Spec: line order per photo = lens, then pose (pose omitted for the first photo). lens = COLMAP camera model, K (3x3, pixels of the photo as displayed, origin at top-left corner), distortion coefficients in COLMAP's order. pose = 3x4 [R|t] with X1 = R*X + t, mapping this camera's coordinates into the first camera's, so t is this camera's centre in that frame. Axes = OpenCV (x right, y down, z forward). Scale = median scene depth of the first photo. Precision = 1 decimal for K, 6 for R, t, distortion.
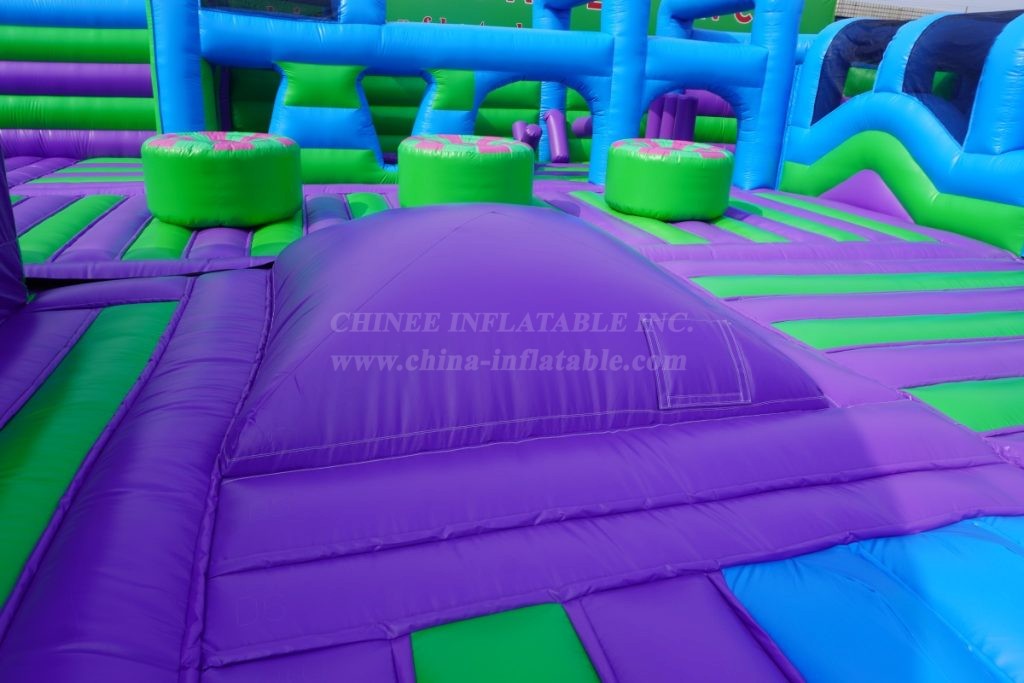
lens RADIAL K [[692.5, 0, 512.0], [0, 692.5, 341.5], [0, 0, 1]] dist [-0.047789, 0.037596]
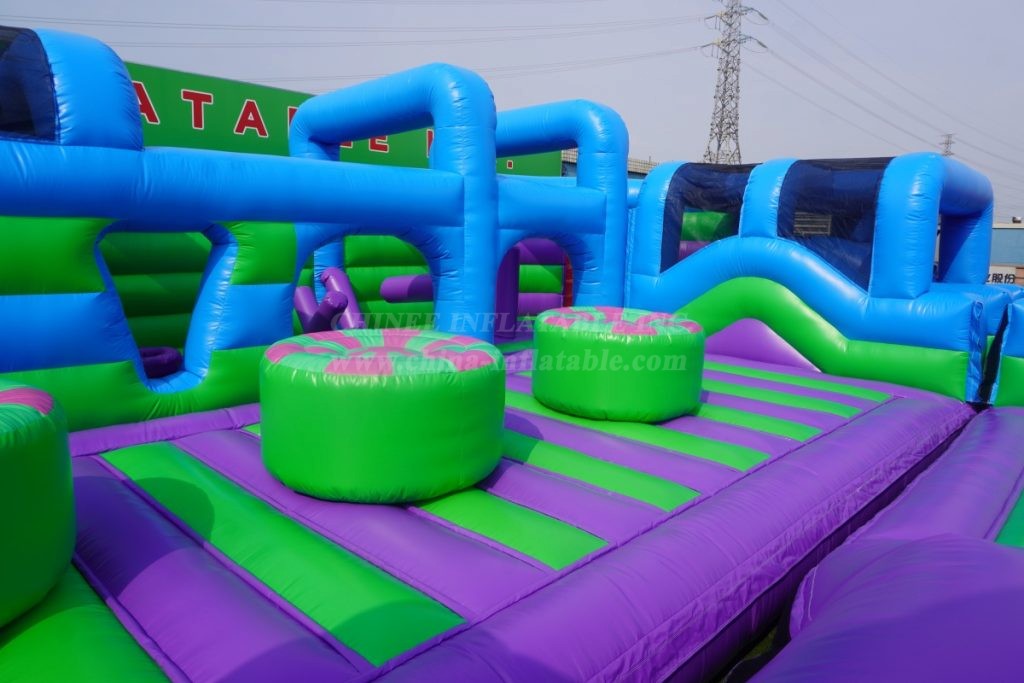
lens RADIAL K [[692.5, 0, 512.0], [0, 692.5, 341.5], [0, 0, 1]] dist [-0.047789, 0.037596]
pose [[0.865570, -0.099503, 0.490803, -0.203627], [0.190604, 0.971757, -0.139137, -0.154890], [-0.463097, 0.213982, 0.860089, 0.368698]]
